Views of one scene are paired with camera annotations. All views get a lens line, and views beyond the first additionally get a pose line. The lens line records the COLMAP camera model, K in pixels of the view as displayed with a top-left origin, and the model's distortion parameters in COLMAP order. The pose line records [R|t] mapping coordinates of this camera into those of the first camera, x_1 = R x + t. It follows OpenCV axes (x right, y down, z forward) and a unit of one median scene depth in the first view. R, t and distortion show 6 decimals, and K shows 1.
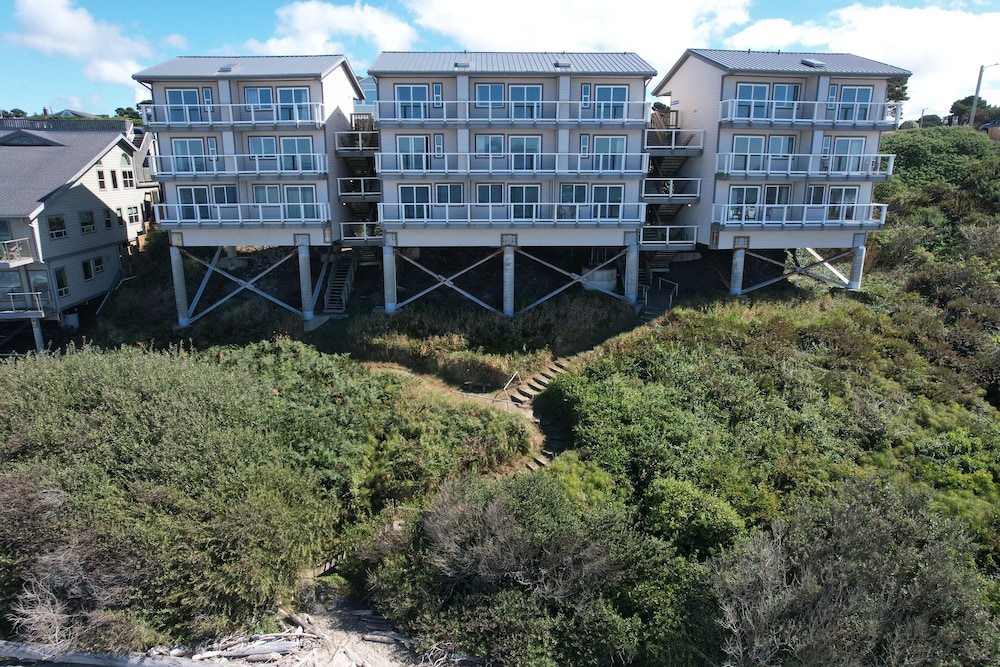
lens RADIAL K [[648.5, 0, 500.0], [0, 648.5, 333.5], [0, 0, 1]] dist [-0.069548, 0.071477]
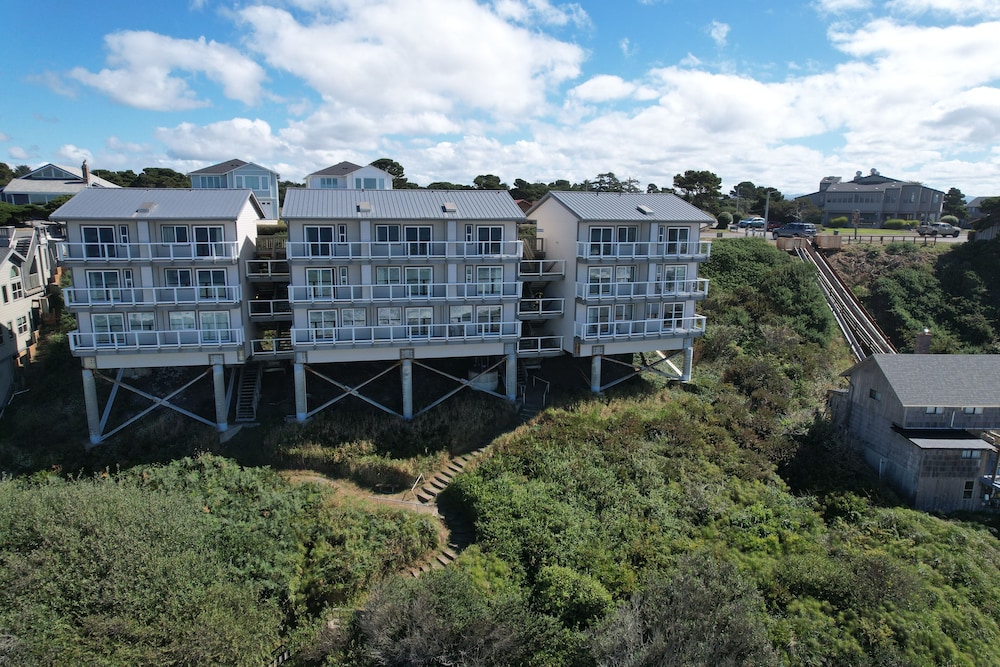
lens RADIAL K [[648.5, 0, 500.0], [0, 648.5, 333.5], [0, 0, 1]] dist [-0.069548, 0.071477]
pose [[0.978347, -0.029981, 0.204789, -0.065326], [0.042292, 0.997534, -0.056005, -0.121056], [-0.202605, 0.063453, 0.977203, -0.186951]]
